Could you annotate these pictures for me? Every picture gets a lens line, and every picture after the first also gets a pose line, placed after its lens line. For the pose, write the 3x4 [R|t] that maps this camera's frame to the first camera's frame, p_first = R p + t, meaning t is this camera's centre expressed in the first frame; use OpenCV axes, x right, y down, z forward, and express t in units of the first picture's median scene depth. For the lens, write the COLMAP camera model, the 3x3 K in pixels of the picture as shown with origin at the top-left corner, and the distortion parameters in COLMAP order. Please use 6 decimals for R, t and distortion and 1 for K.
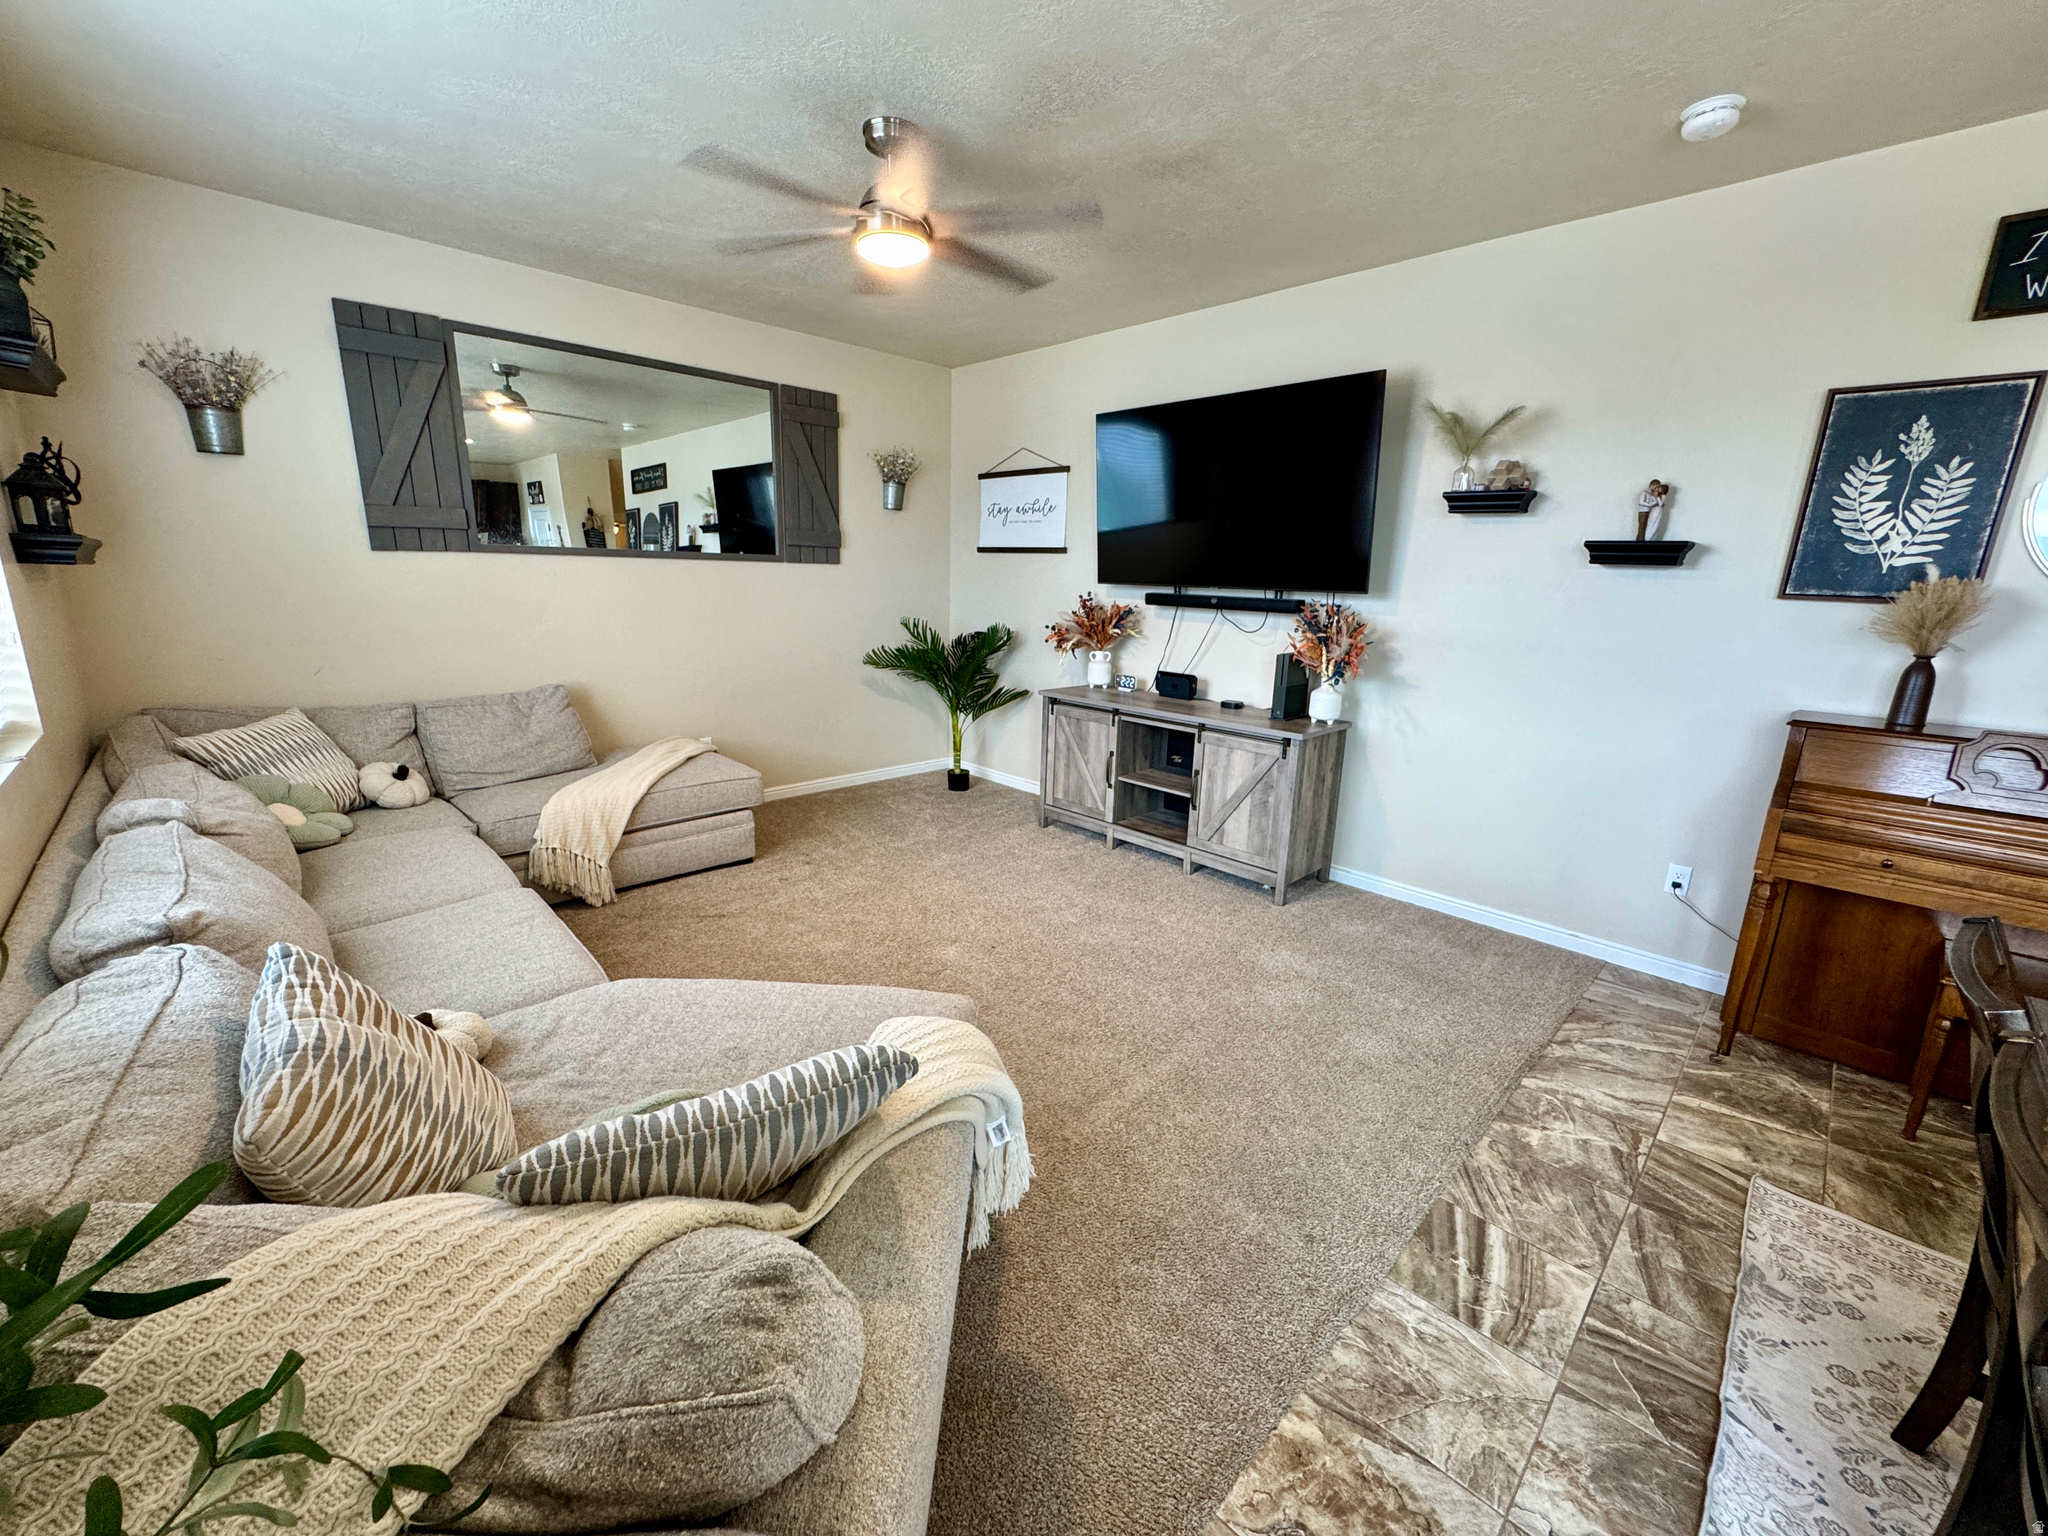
lens RADIAL K [[820.9, 0, 1018.5], [0, 820.9, 764.0], [0, 0, 1]] dist [-0.004165, 0.000514]
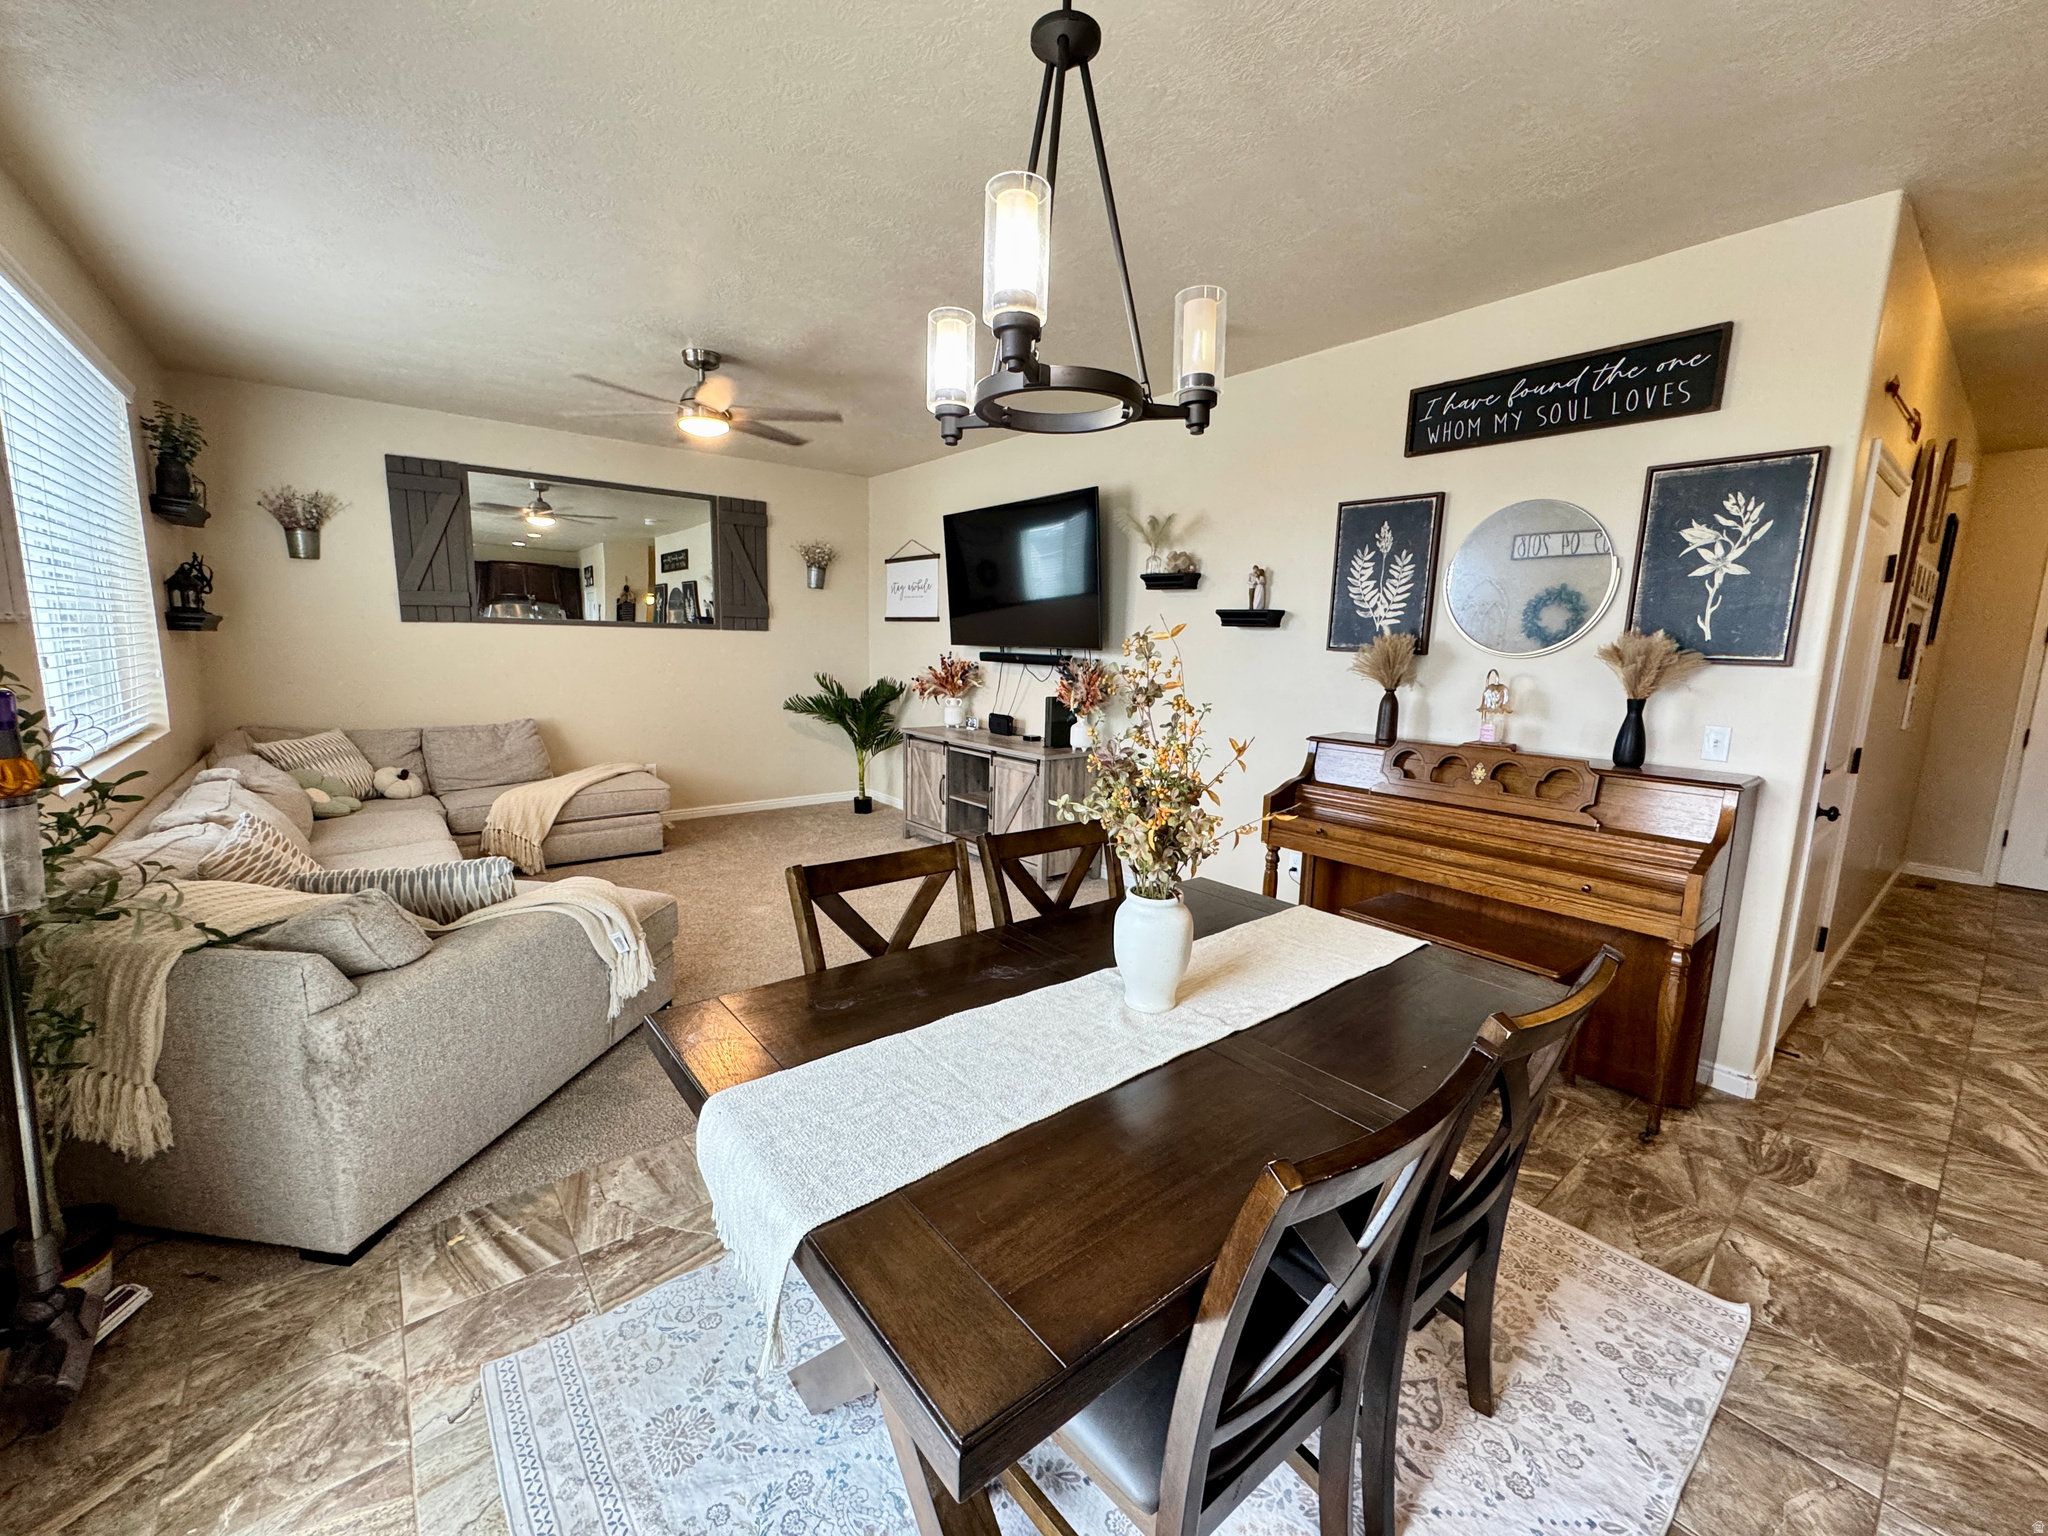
lens RADIAL K [[820.9, 0, 1020.0], [0, 820.9, 762.9], [0, 0, 1]] dist [-0.004165, 0.000514]
pose [[0.995521, 0.010971, -0.093901, 0.430346], [-0.018666, 0.996501, -0.081467, 0.082632], [0.092678, 0.082855, 0.992243, -0.303889]]
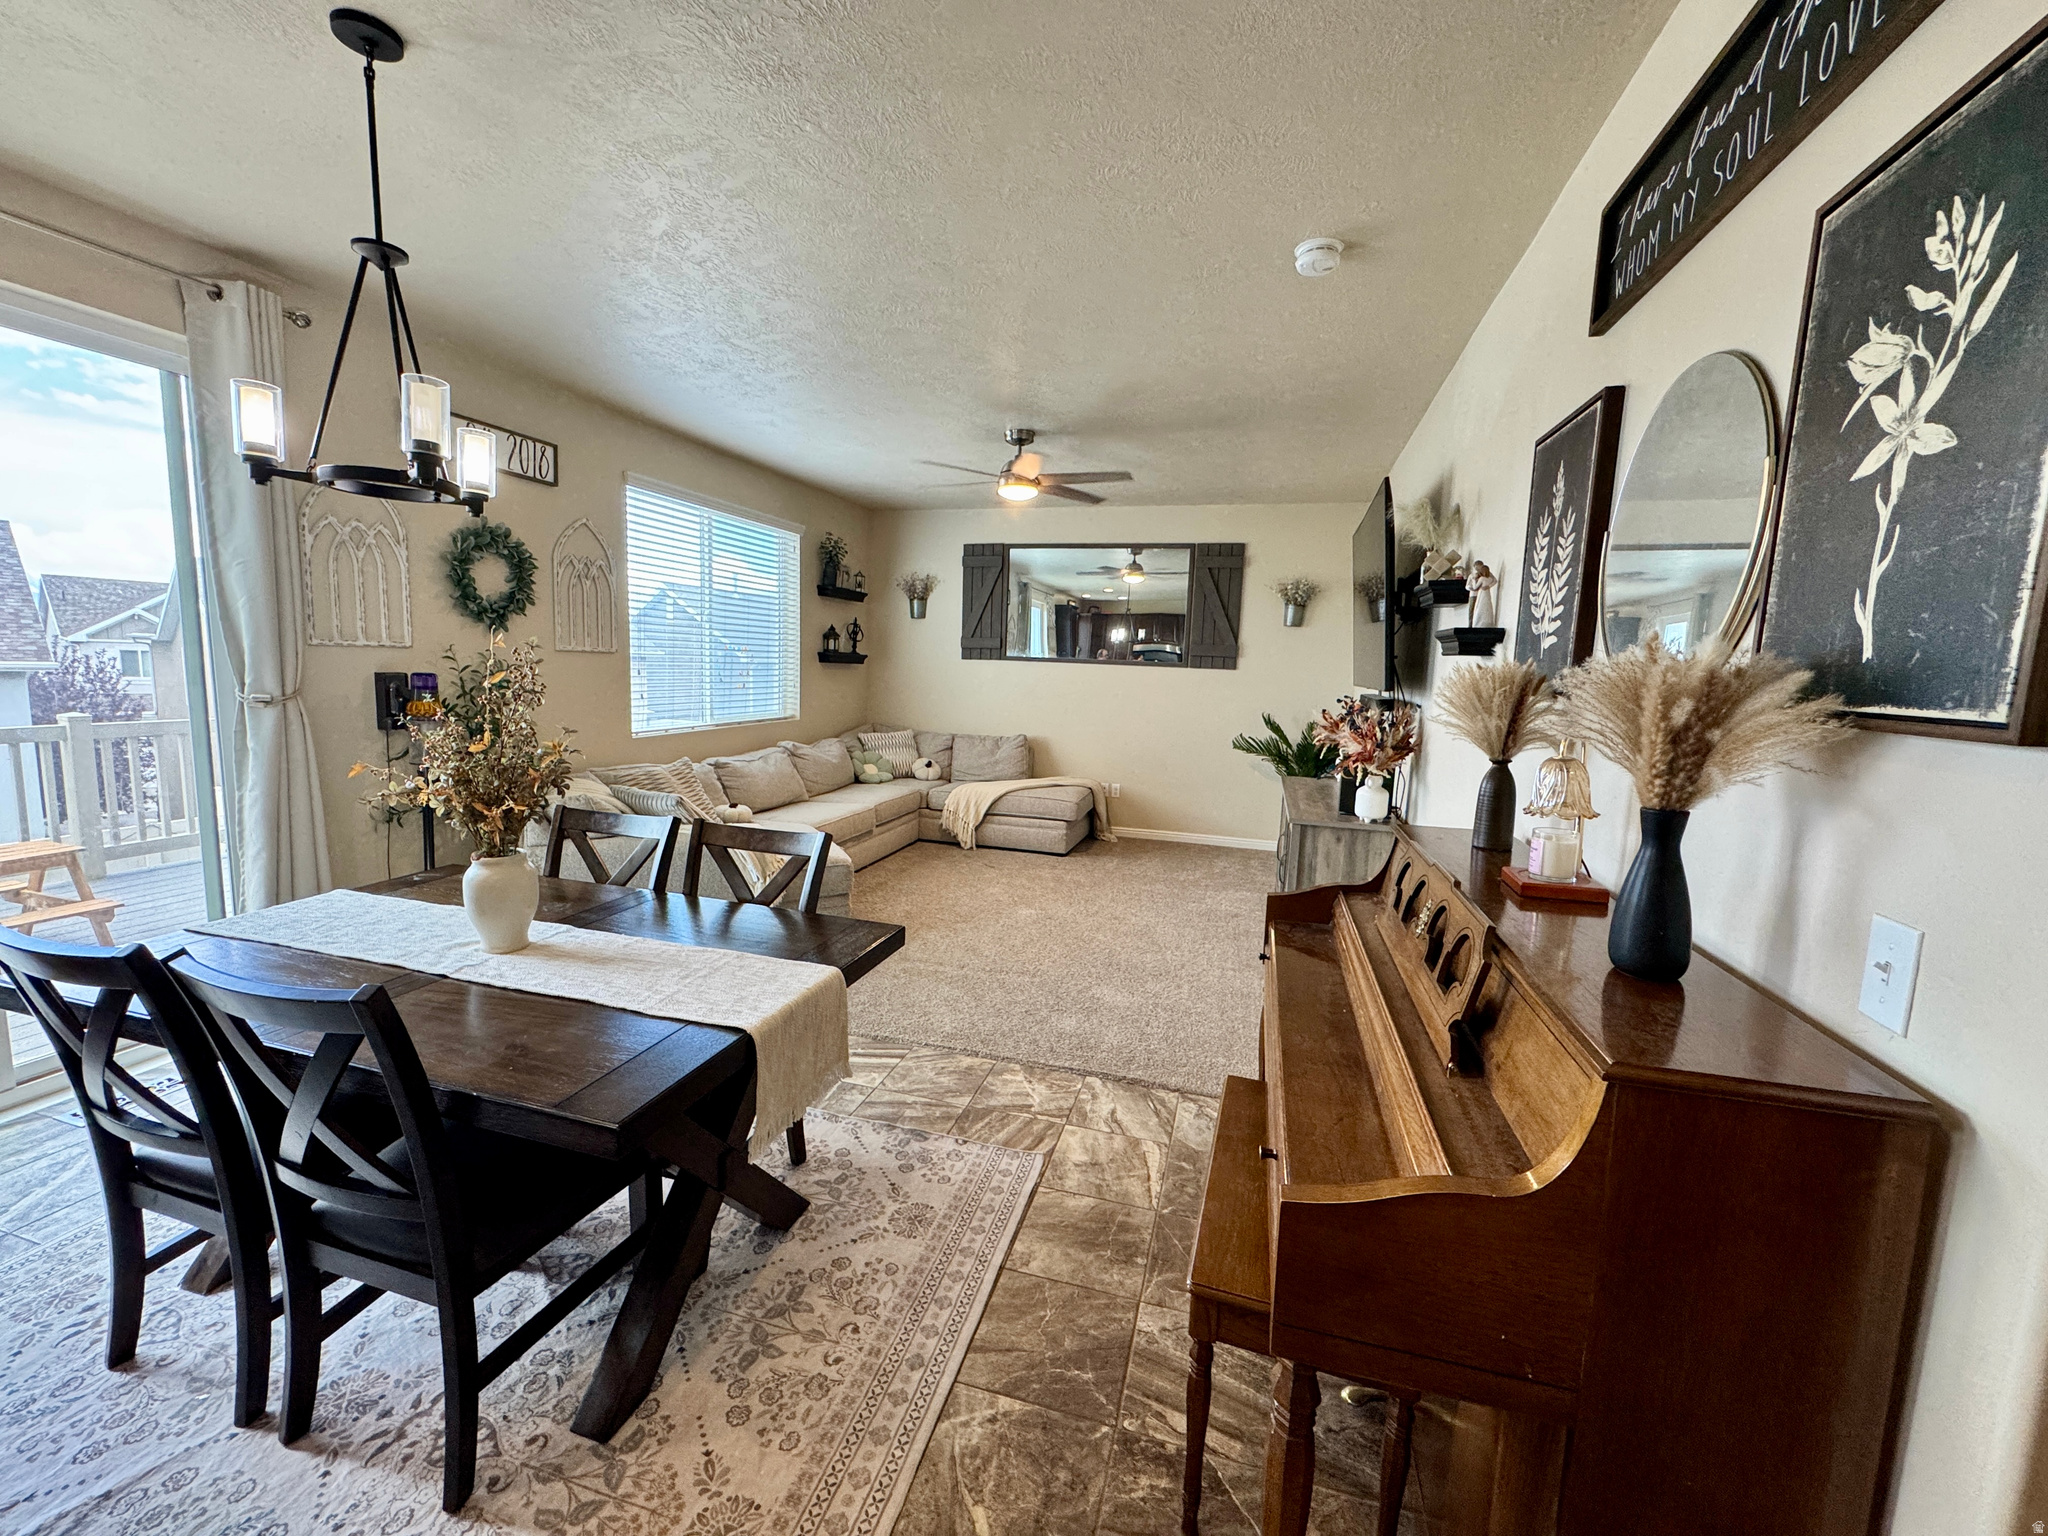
lens RADIAL K [[820.9, 0, 1020.1], [0, 820.9, 761.9], [0, 0, 1]] dist [-0.004165, 0.000514]
pose [[0.490046, 0.097016, -0.866281, 1.094128], [-0.222404, 0.974813, -0.016641, -0.011260], [0.842847, 0.200819, 0.499279, 0.159077]]
